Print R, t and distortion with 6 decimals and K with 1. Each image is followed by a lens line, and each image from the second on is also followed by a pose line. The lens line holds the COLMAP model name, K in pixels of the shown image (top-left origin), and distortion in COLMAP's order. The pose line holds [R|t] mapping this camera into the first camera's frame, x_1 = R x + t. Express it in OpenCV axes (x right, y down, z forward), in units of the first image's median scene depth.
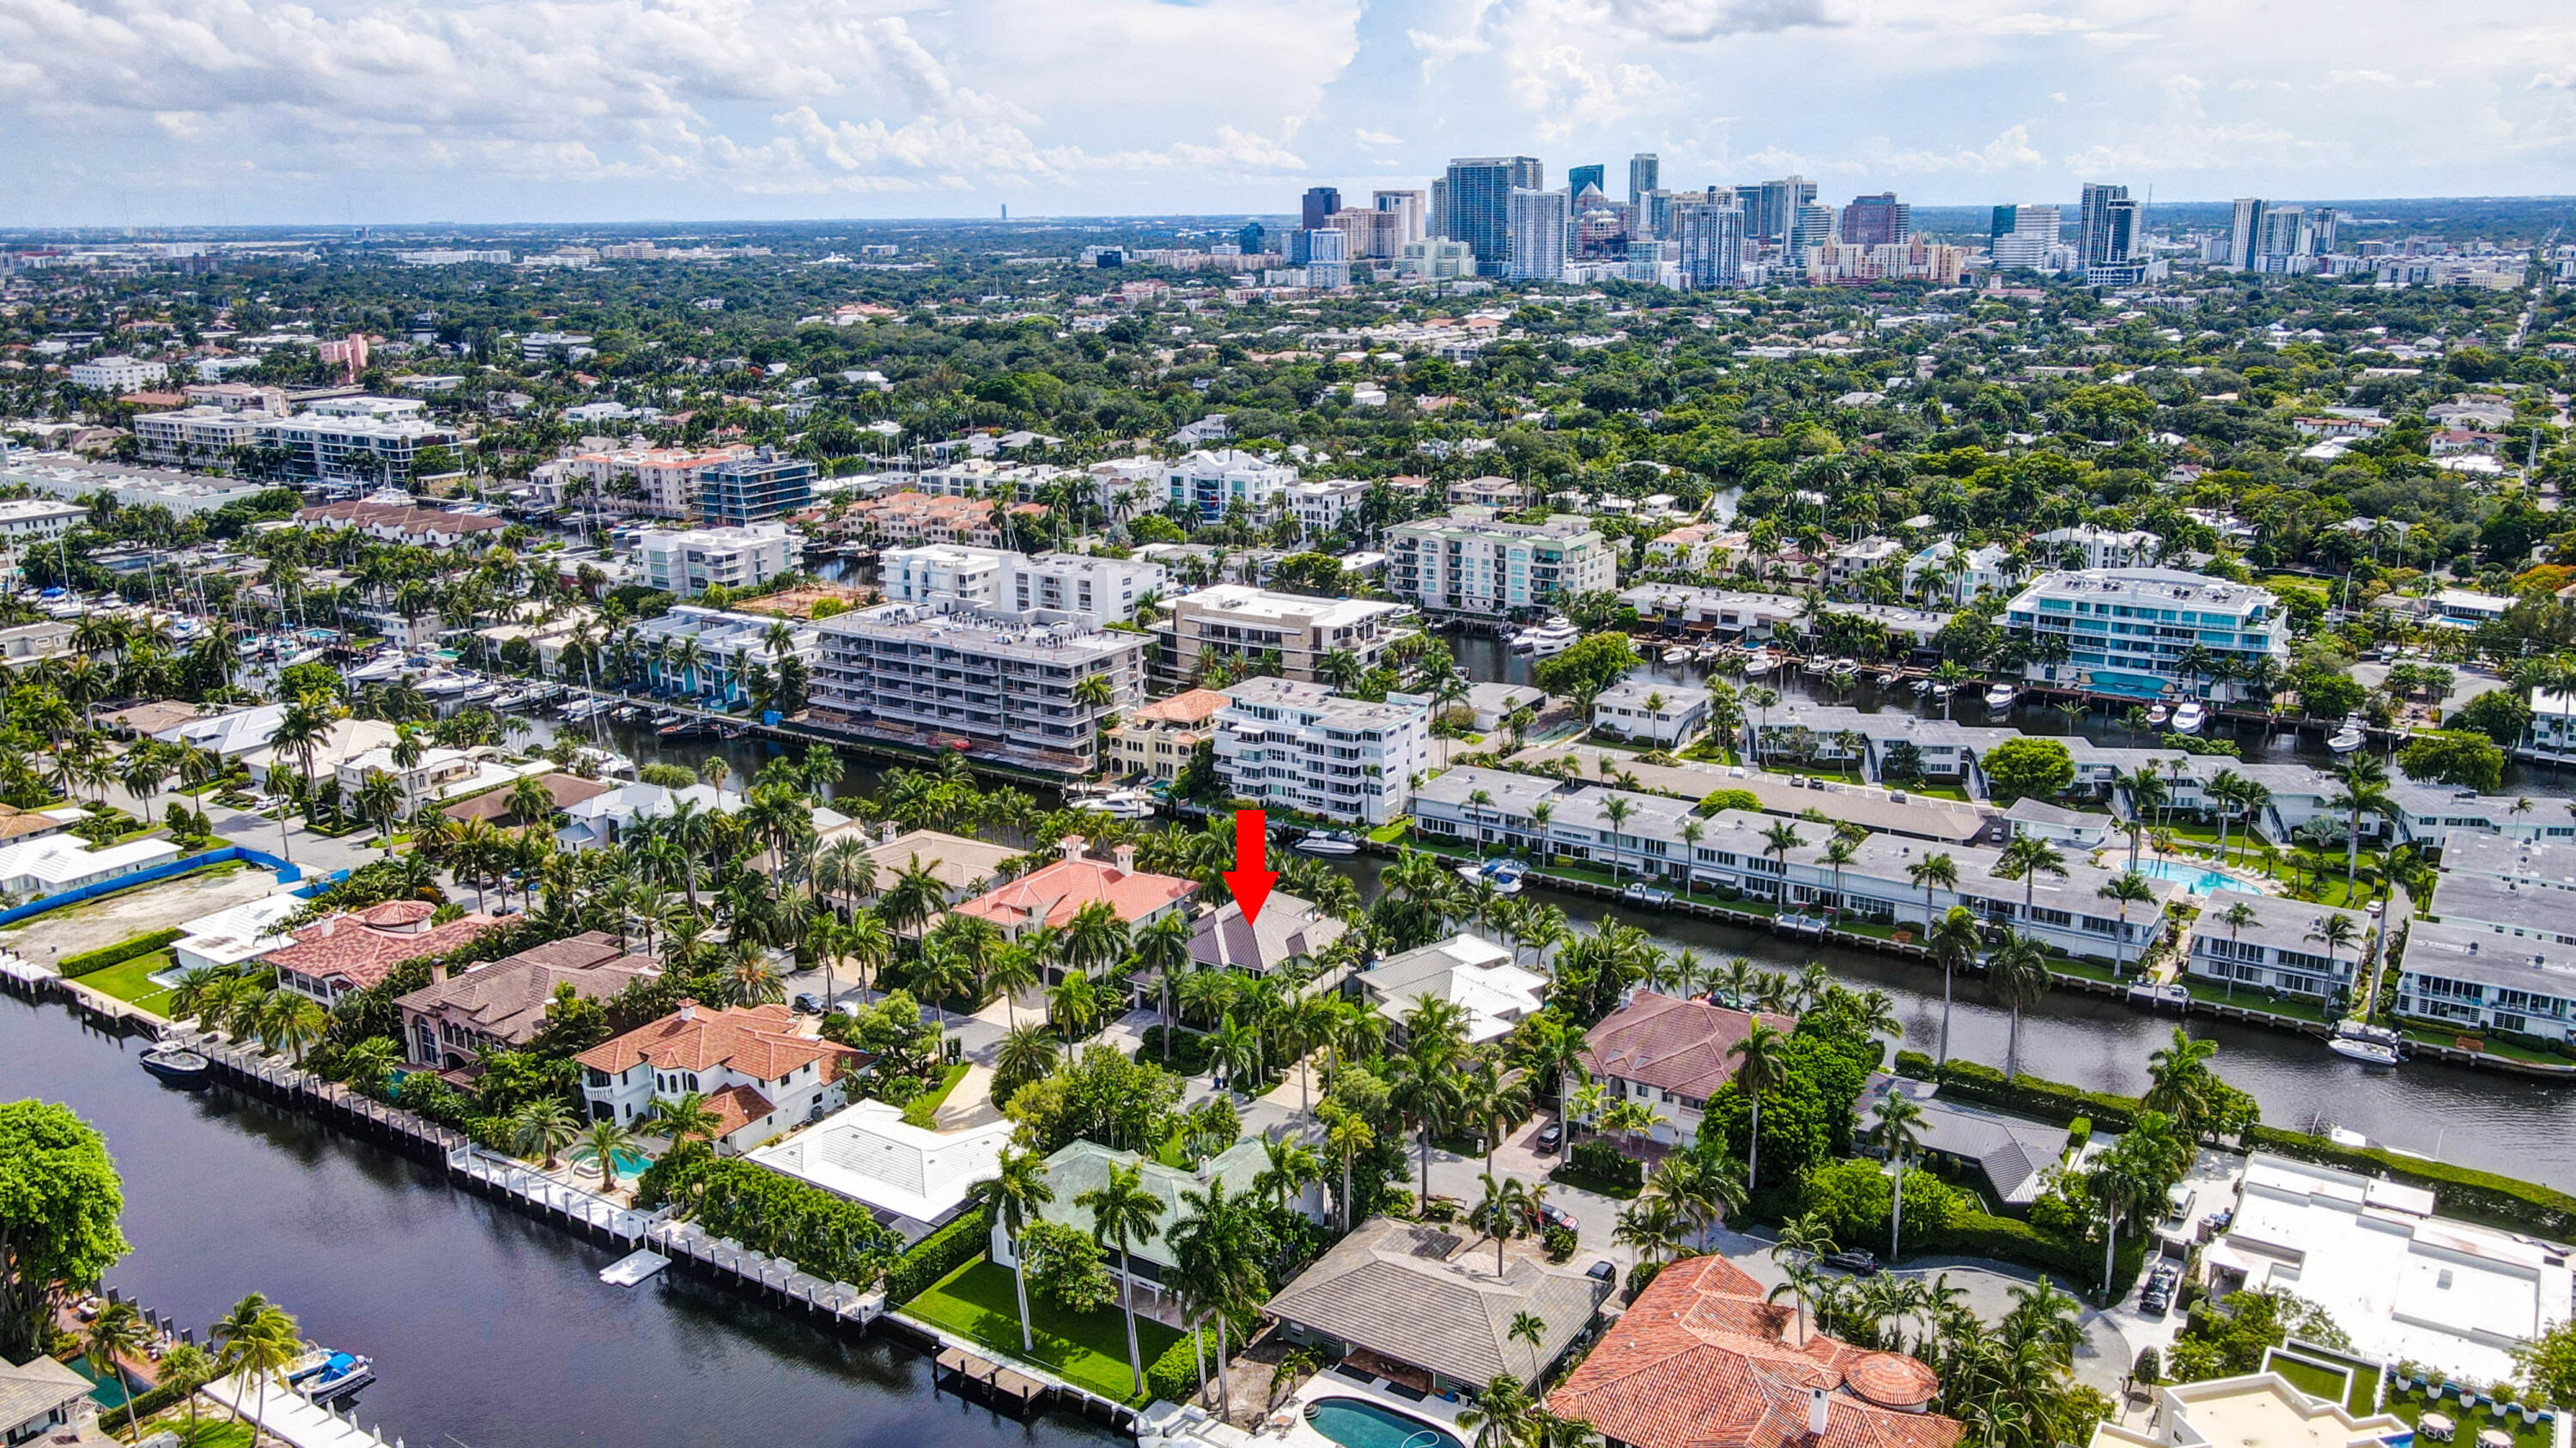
lens RADIAL K [[1891.5, 0, 1298.9], [0, 1891.5, 729.8], [0, 0, 1]] dist [0.014928, 0.005151]
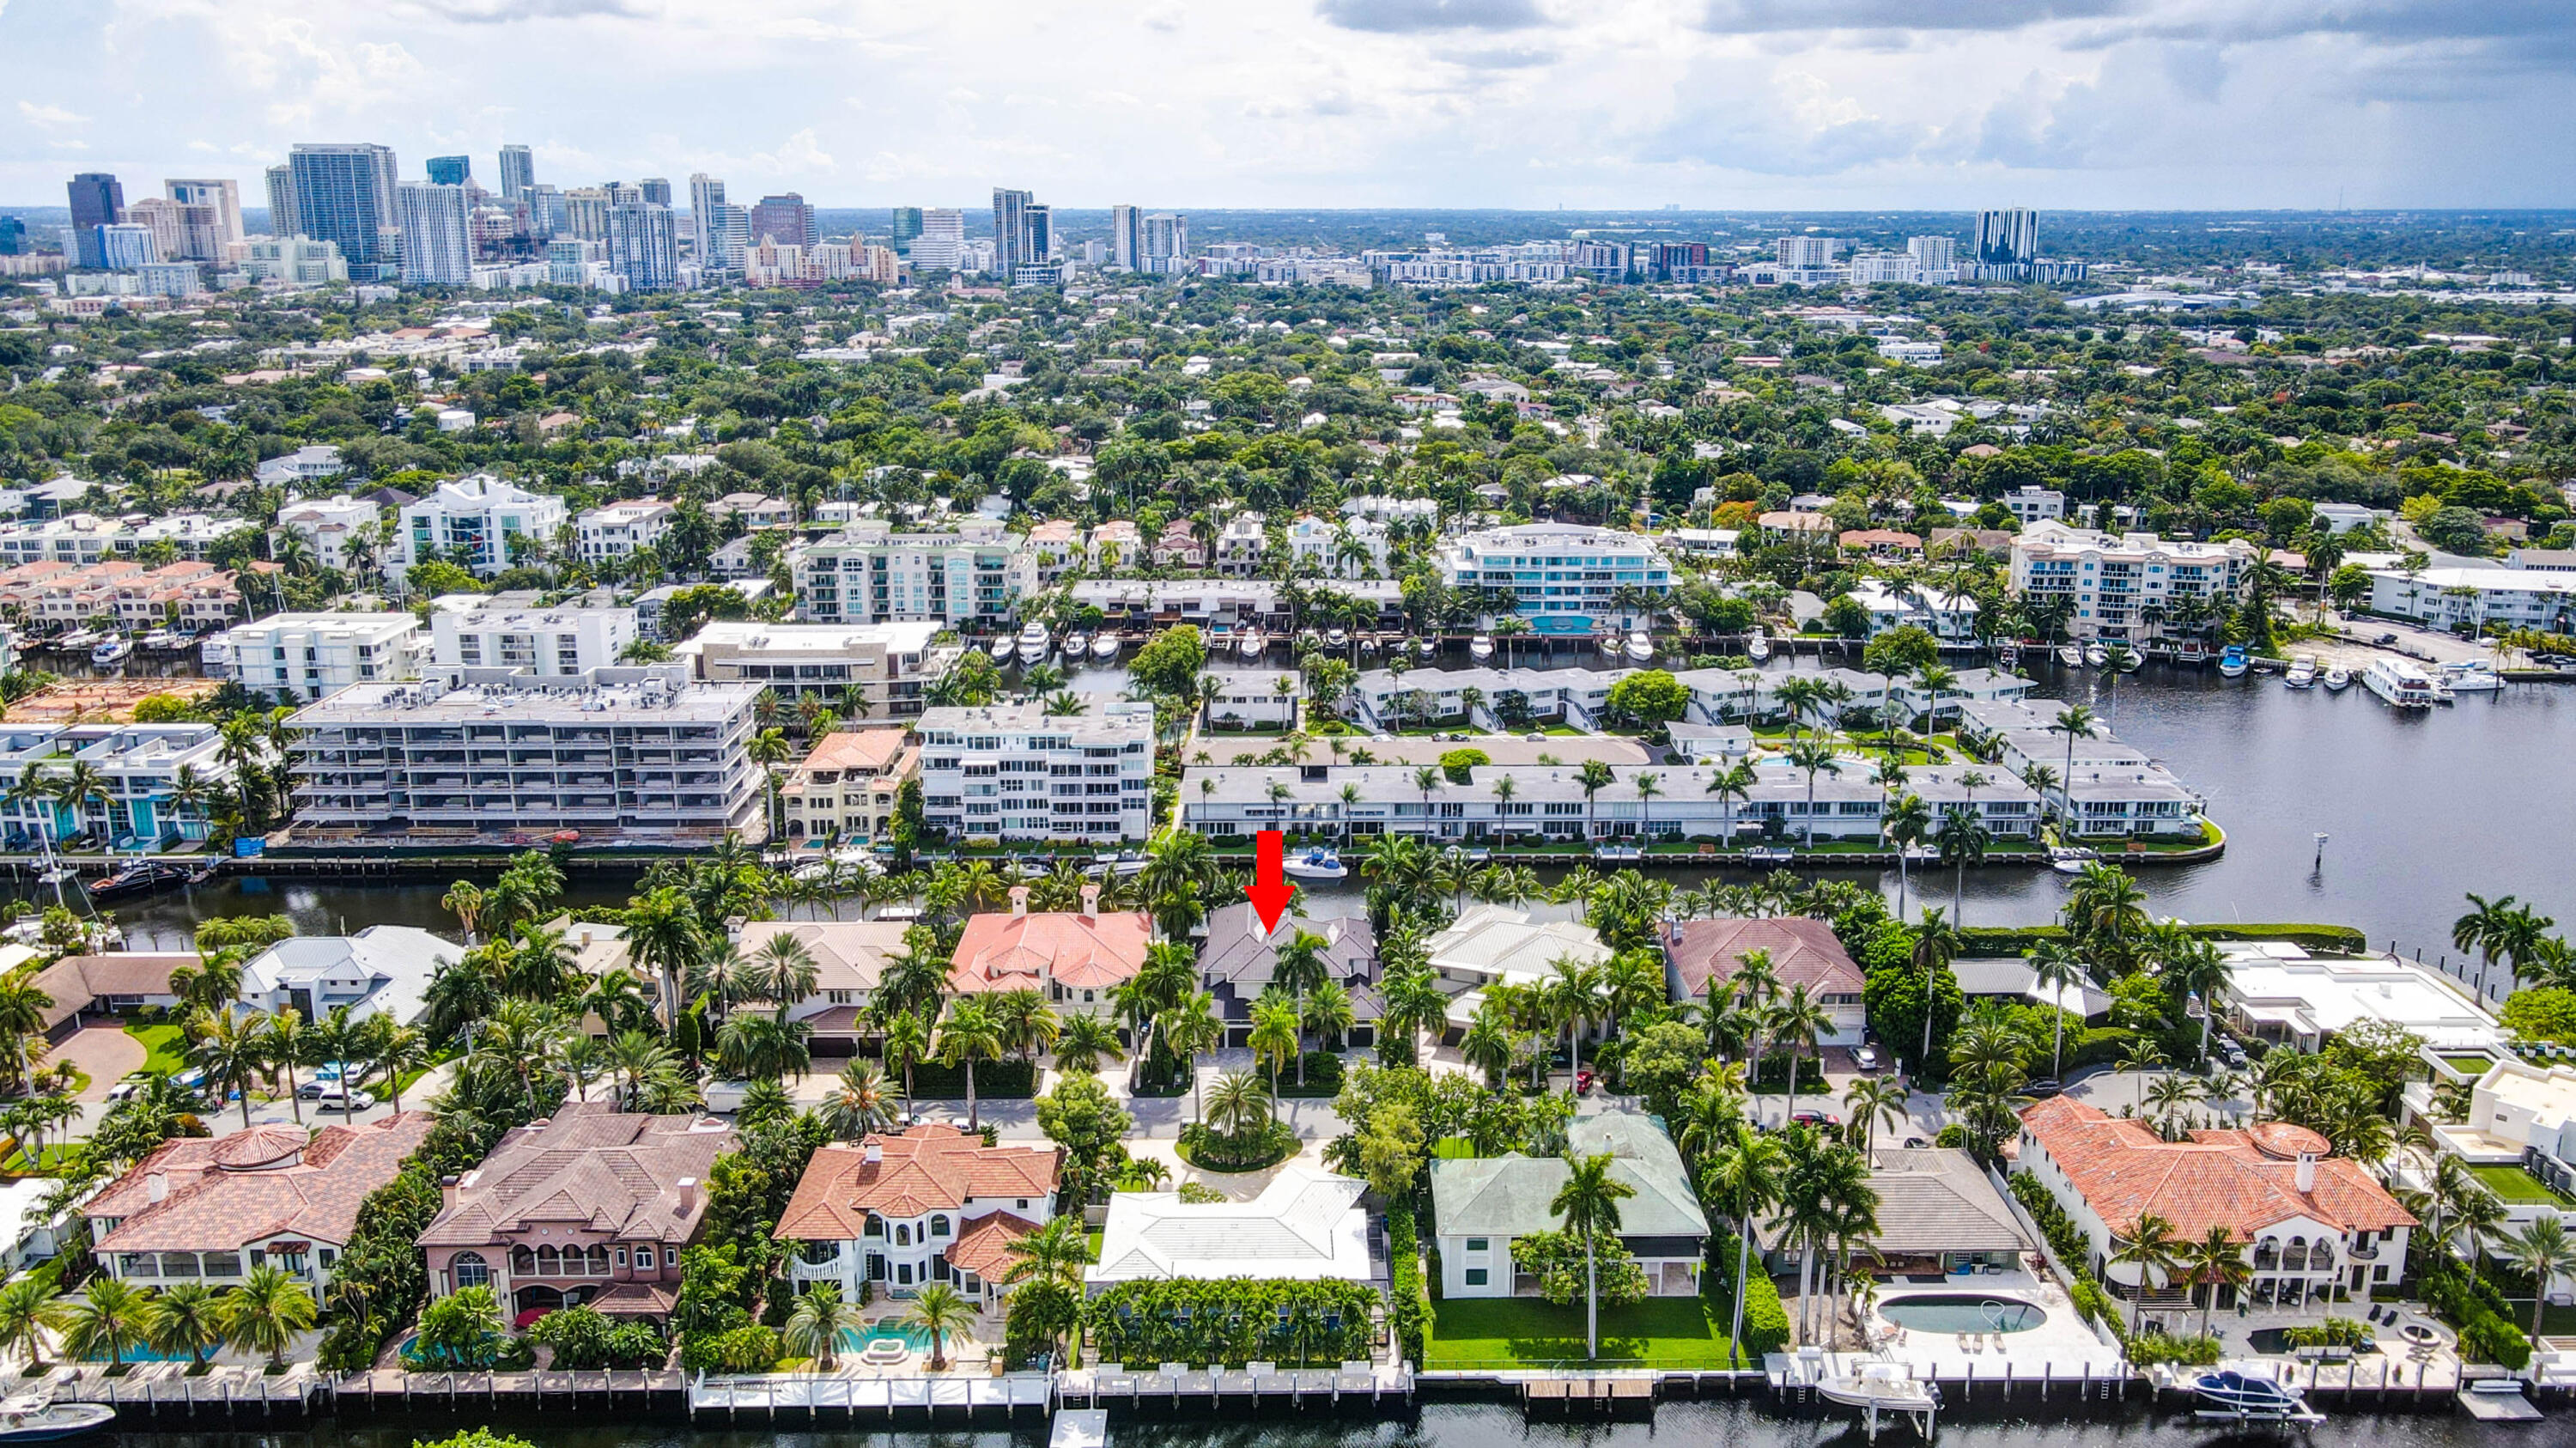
lens RADIAL K [[1958.6, 0, 1289.2], [0, 1958.6, 714.4], [0, 0, 1]] dist [-0.001378, 0.086486]
pose [[0.844171, -0.128458, 0.520456, -0.327675], [0.136987, 0.990323, 0.022239, -0.019925], [-0.518277, 0.052523, 0.853599, 0.085499]]
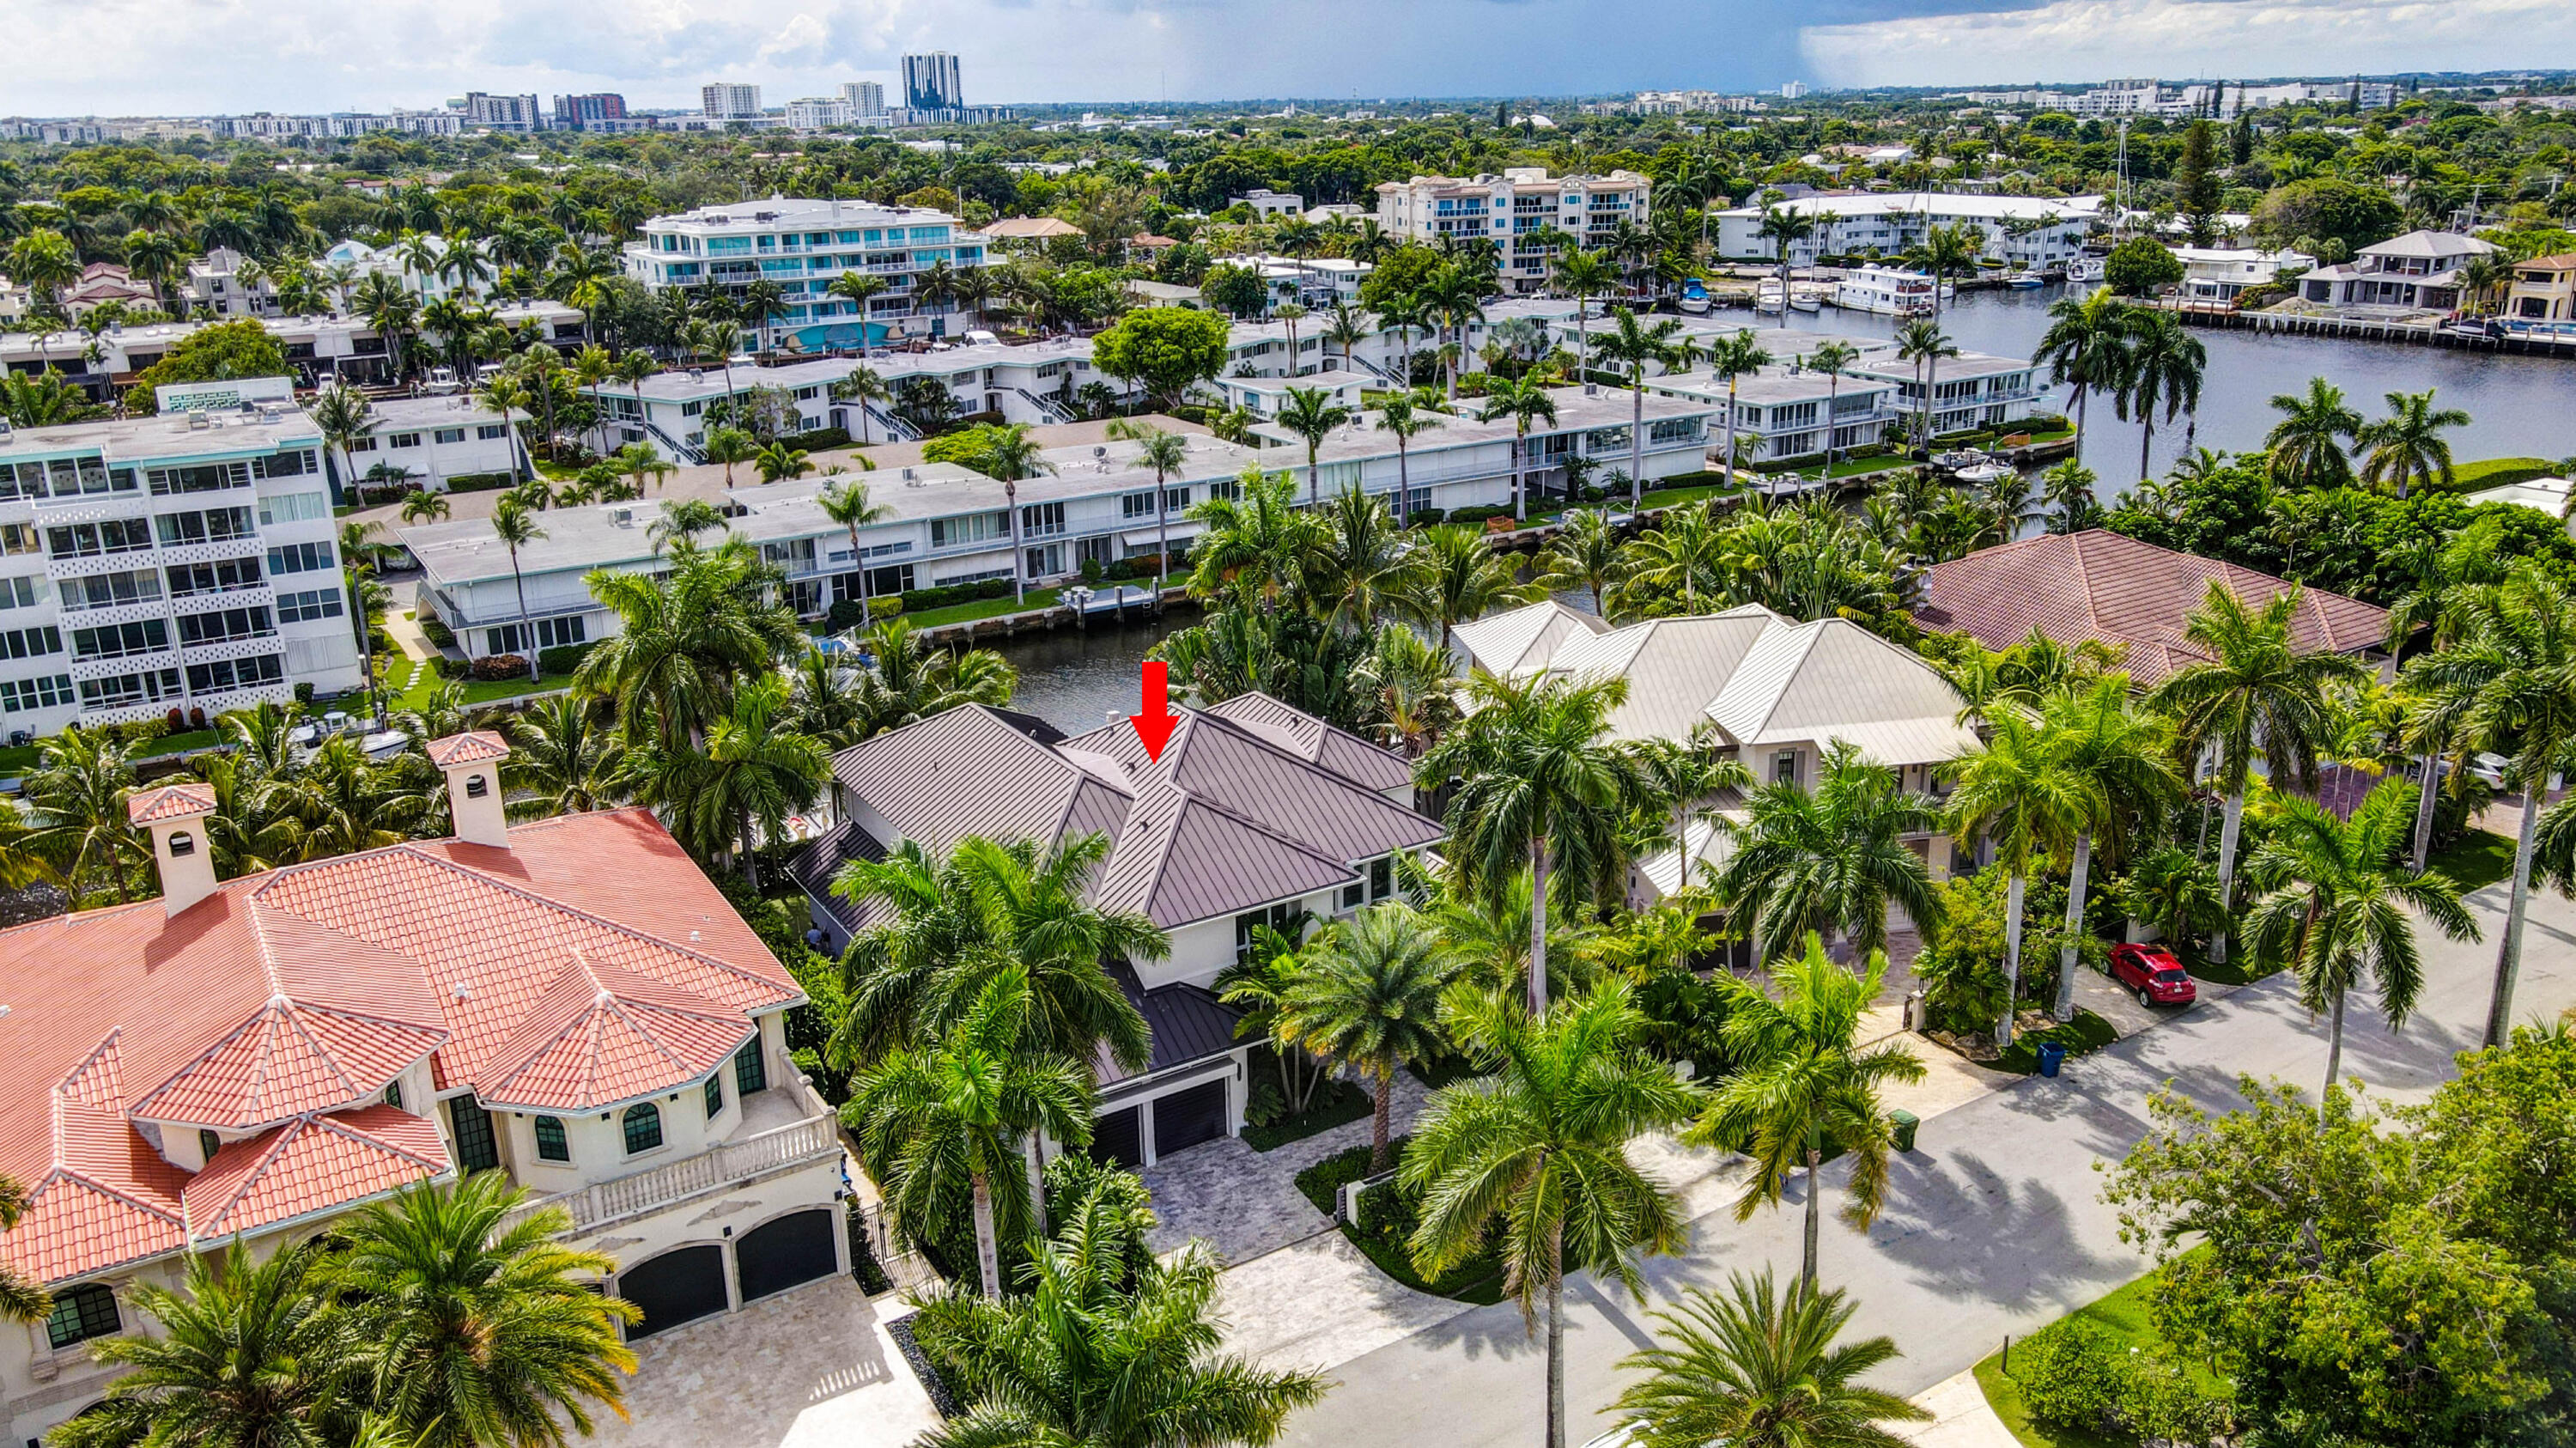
lens RADIAL K [[1891.5, 0, 1298.9], [0, 1891.5, 729.8], [0, 0, 1]] dist [0.014928, 0.005151]
pose [[0.433207, -0.284666, 0.855159, -0.172185], [0.250097, 0.949519, 0.189382, 0.026603], [-0.865900, 0.131831, 0.482532, 0.514895]]
